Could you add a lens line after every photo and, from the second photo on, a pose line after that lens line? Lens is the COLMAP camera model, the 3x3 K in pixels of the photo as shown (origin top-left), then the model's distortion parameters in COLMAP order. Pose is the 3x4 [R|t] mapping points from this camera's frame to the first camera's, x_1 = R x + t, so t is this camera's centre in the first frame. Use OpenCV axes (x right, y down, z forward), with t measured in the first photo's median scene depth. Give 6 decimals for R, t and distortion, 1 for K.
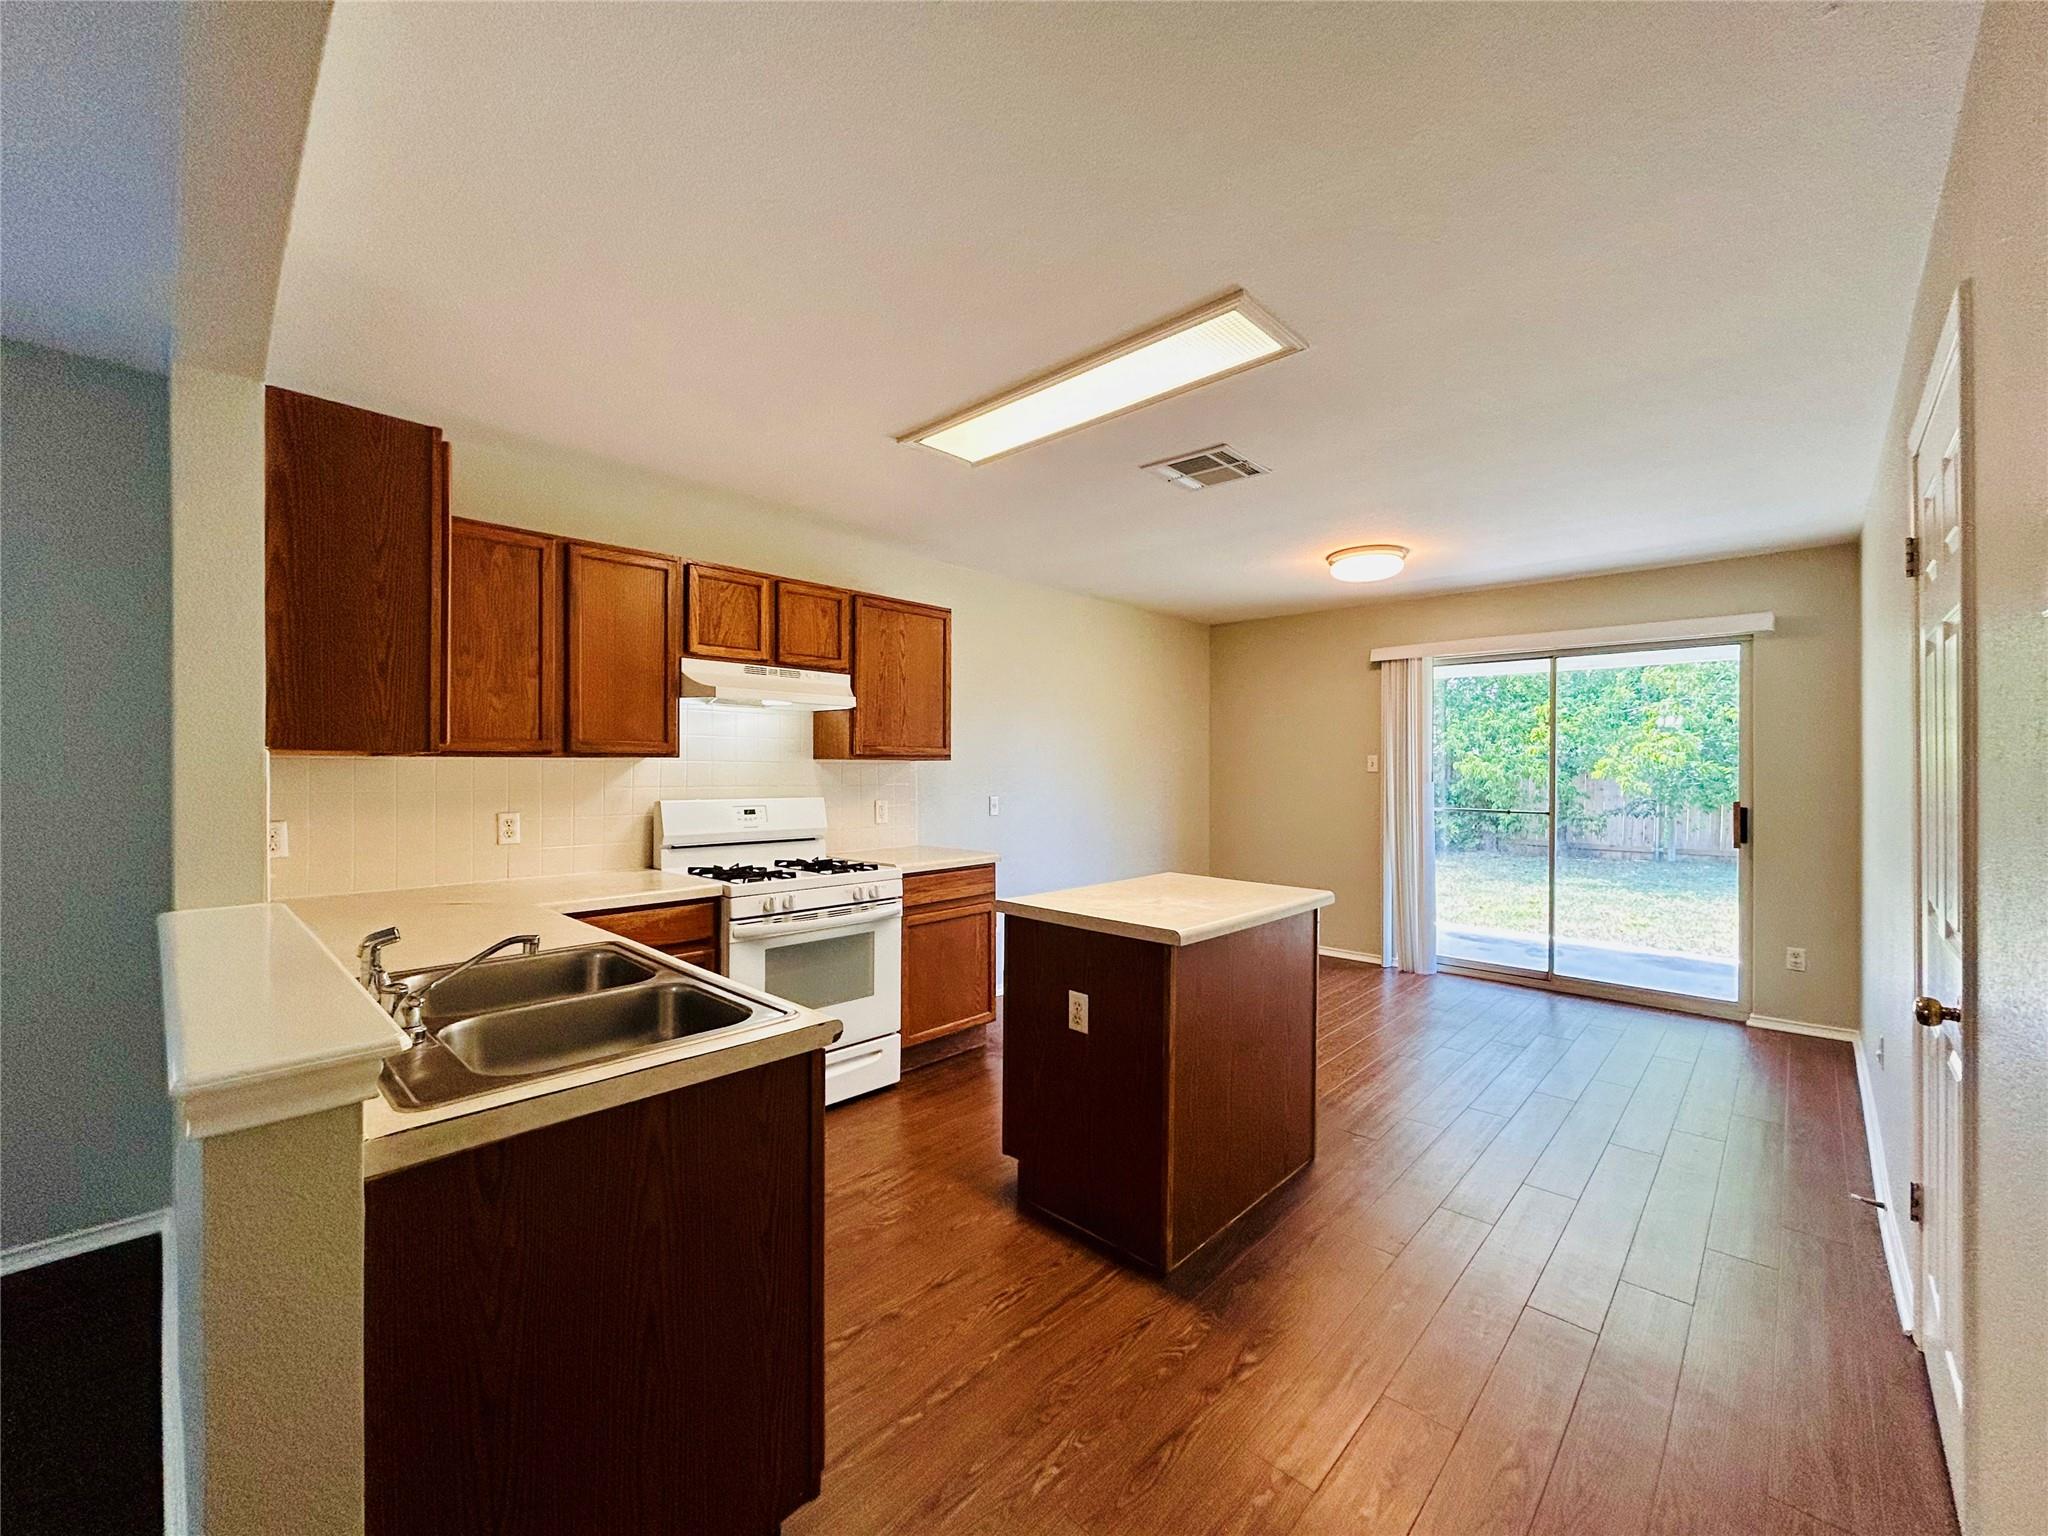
lens RADIAL K [[823.8, 0, 1034.6], [0, 823.8, 765.3], [0, 0, 1]] dist [0.010787, -0.000834]
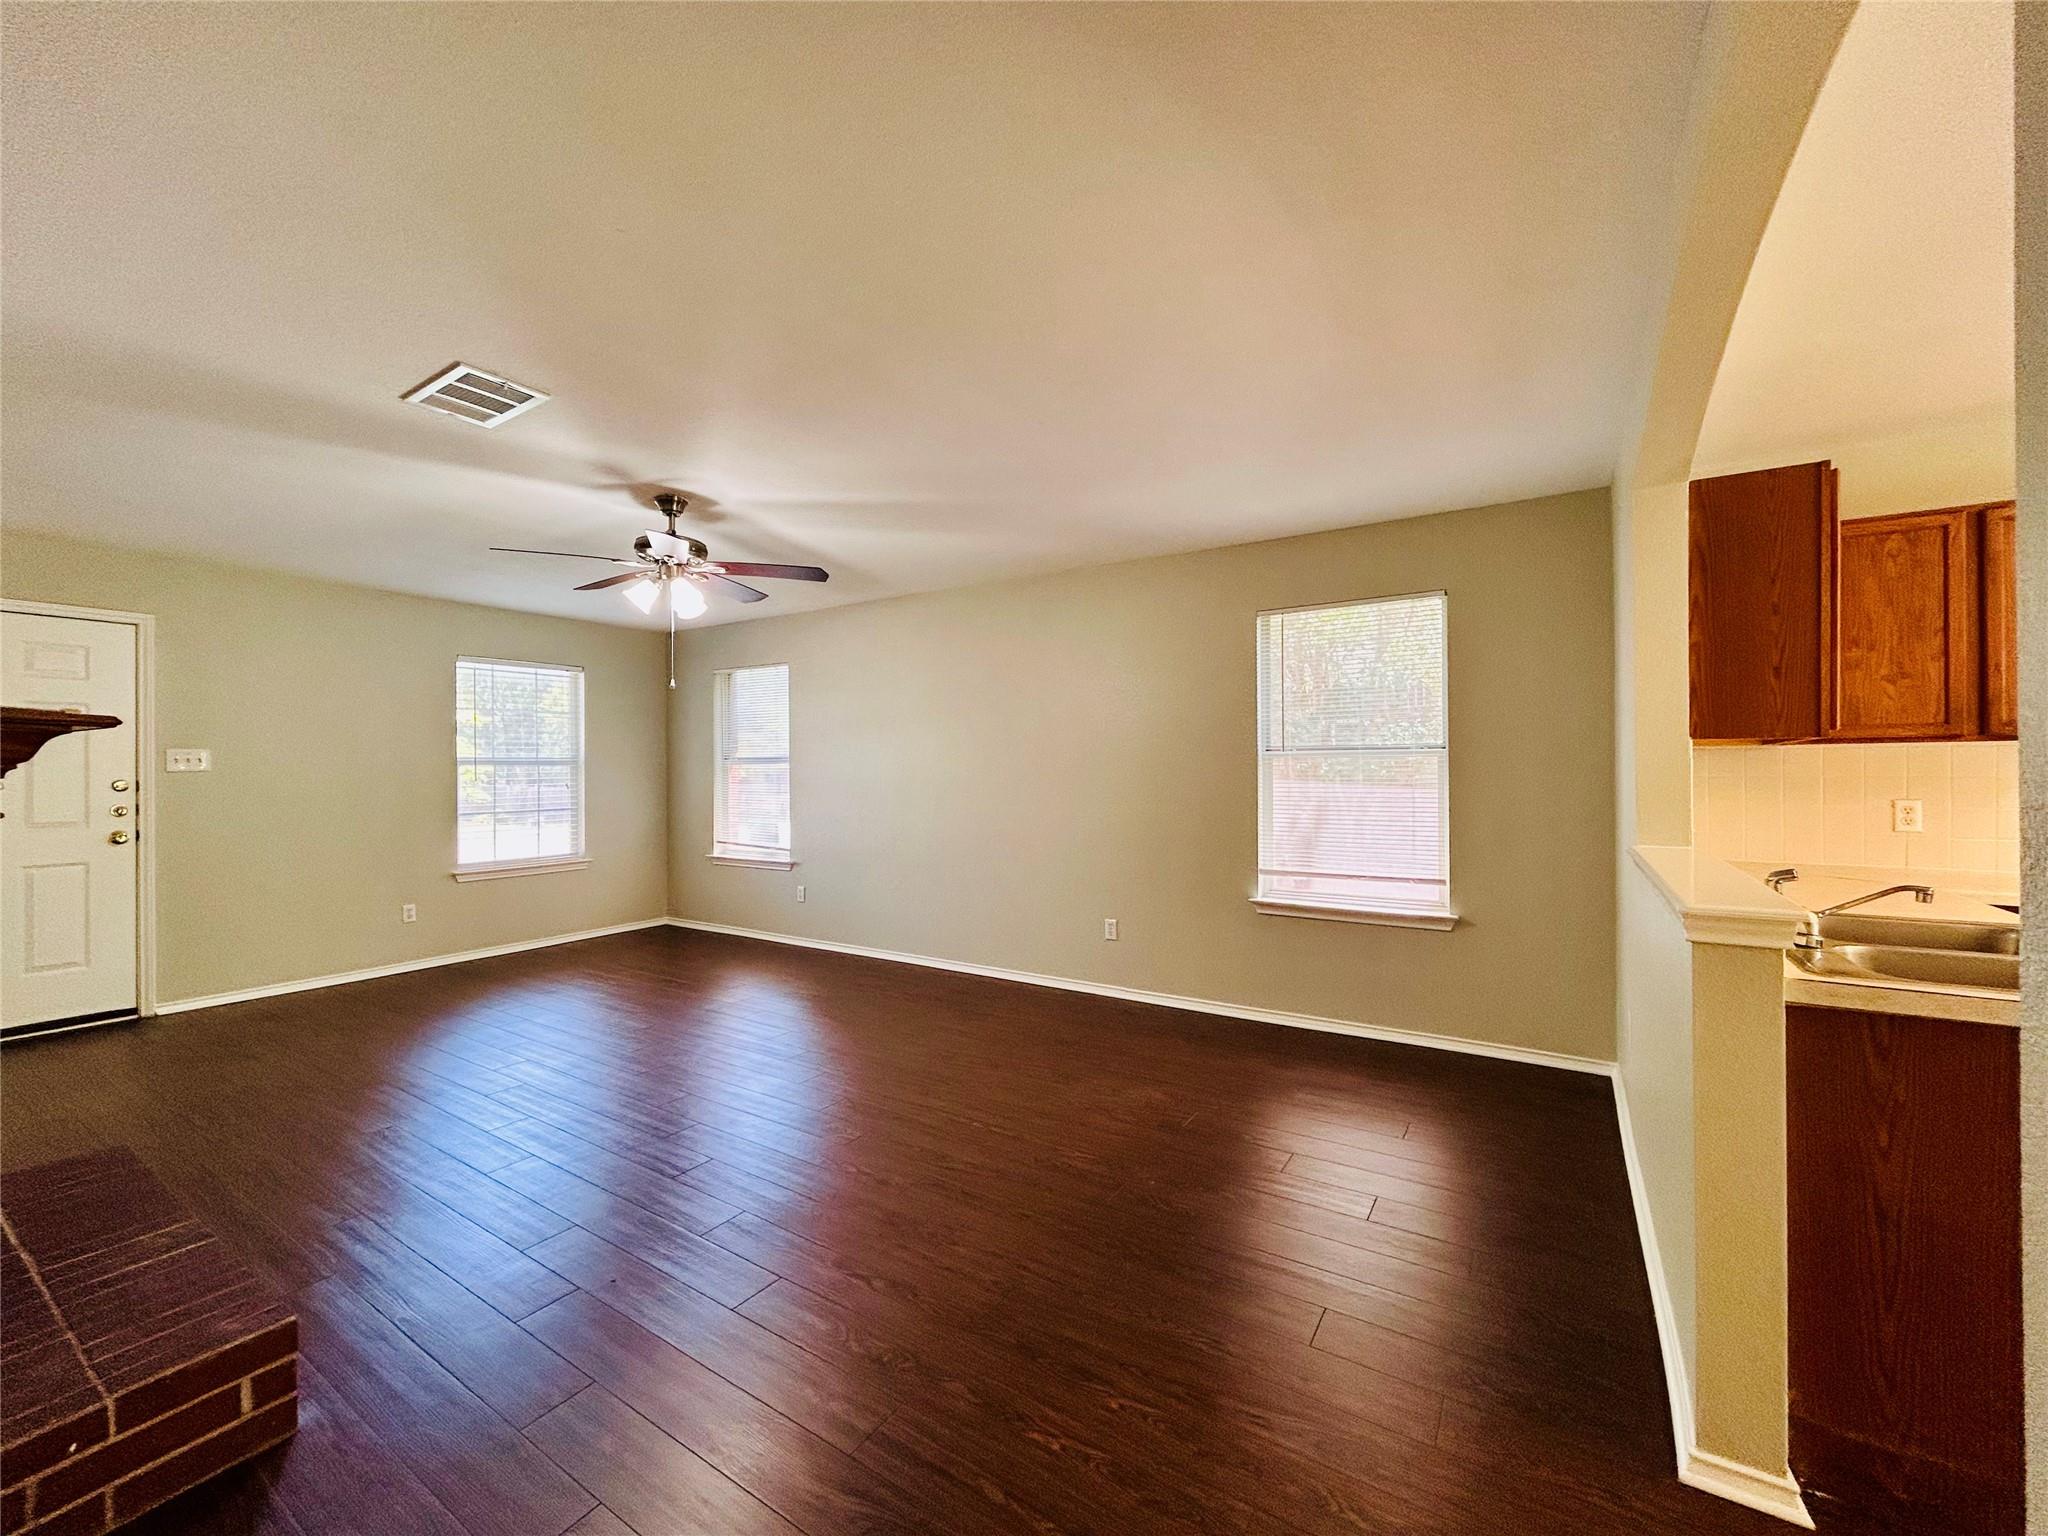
lens RADIAL K [[823.8, 0, 1027.6], [0, 823.8, 768.8], [0, 0, 1]] dist [0.010787, -0.000834]
pose [[0.183773, -0.006996, -0.982944, 0.188613], [0.005764, 0.999965, -0.006039, 0.025247], [0.982952, -0.004556, 0.183807, -0.273377]]
